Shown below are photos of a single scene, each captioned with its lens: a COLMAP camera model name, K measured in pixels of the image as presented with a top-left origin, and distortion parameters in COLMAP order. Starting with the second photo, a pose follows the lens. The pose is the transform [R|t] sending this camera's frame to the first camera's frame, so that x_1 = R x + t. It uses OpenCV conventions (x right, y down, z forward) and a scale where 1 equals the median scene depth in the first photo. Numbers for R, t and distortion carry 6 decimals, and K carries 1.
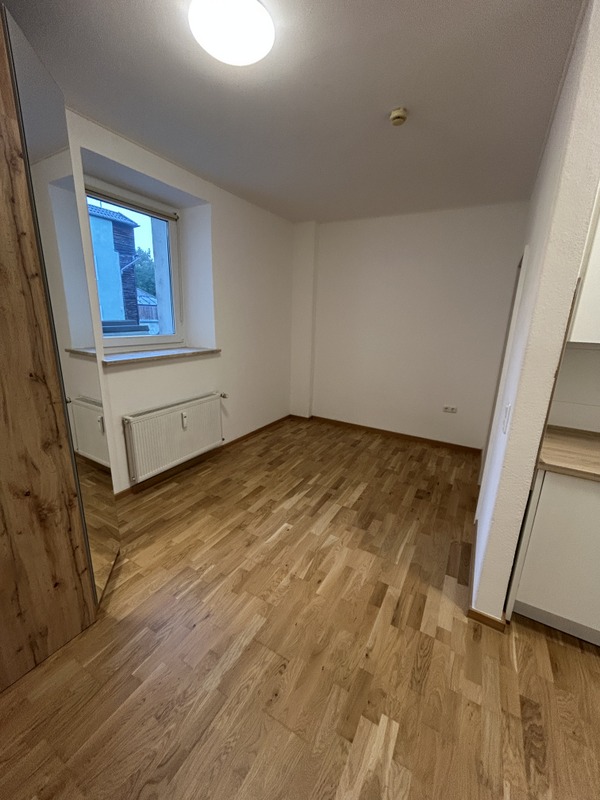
lens RADIAL K [[325.1, 0, 300.0], [0, 325.1, 400.0], [0, 0, 1]] dist [0.002449, 0.000139]
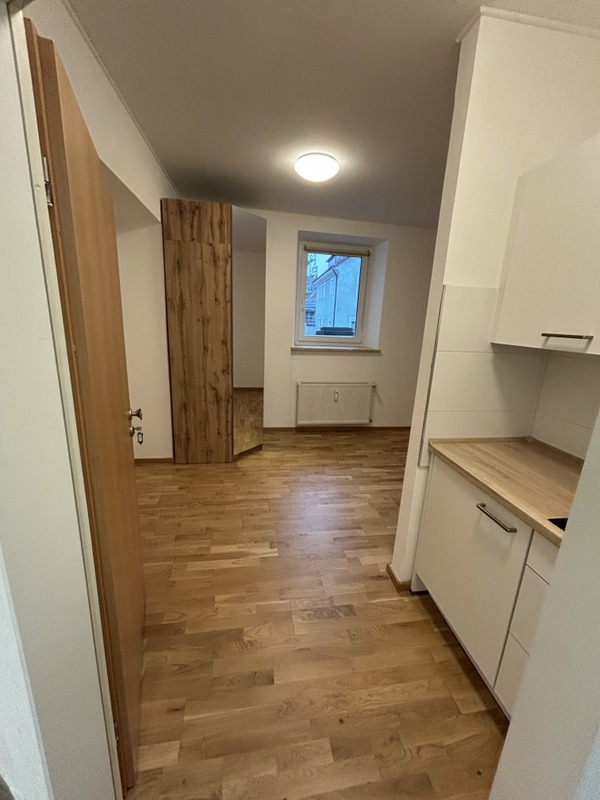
lens RADIAL K [[325.1, 0, 300.0], [0, 325.1, 400.0], [0, 0, 1]] dist [0.002449, 0.000139]
pose [[0.628555, 0.187399, -0.754851, 0.864118], [-0.221067, 0.973555, 0.057615, 0.049680], [0.745686, 0.130658, 0.653361, -0.072127]]
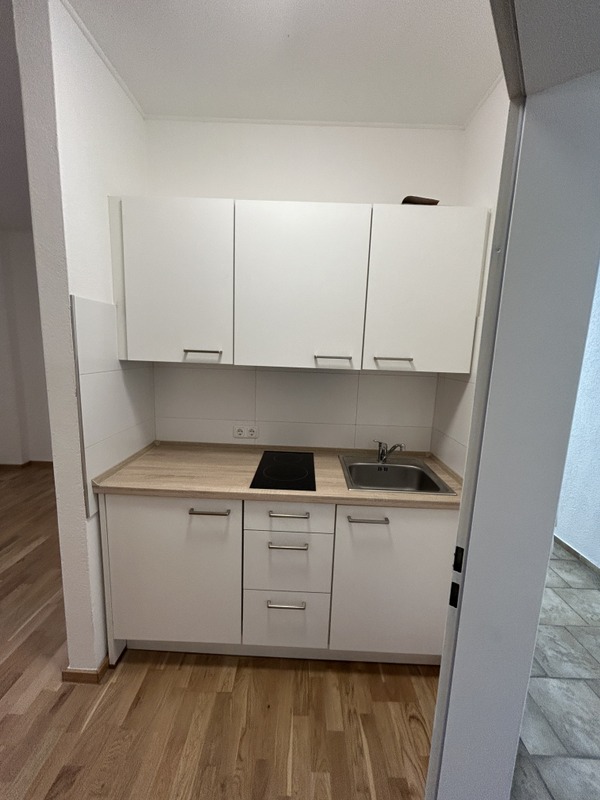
lens RADIAL K [[325.1, 0, 300.0], [0, 325.1, 400.0], [0, 0, 1]] dist [0.002449, 0.000139]
pose [[0.873754, -0.074860, 0.480573, 0.553189], [0.114309, 0.992014, -0.053303, 0.041215], [-0.472745, 0.101508, 0.875334, -0.090762]]
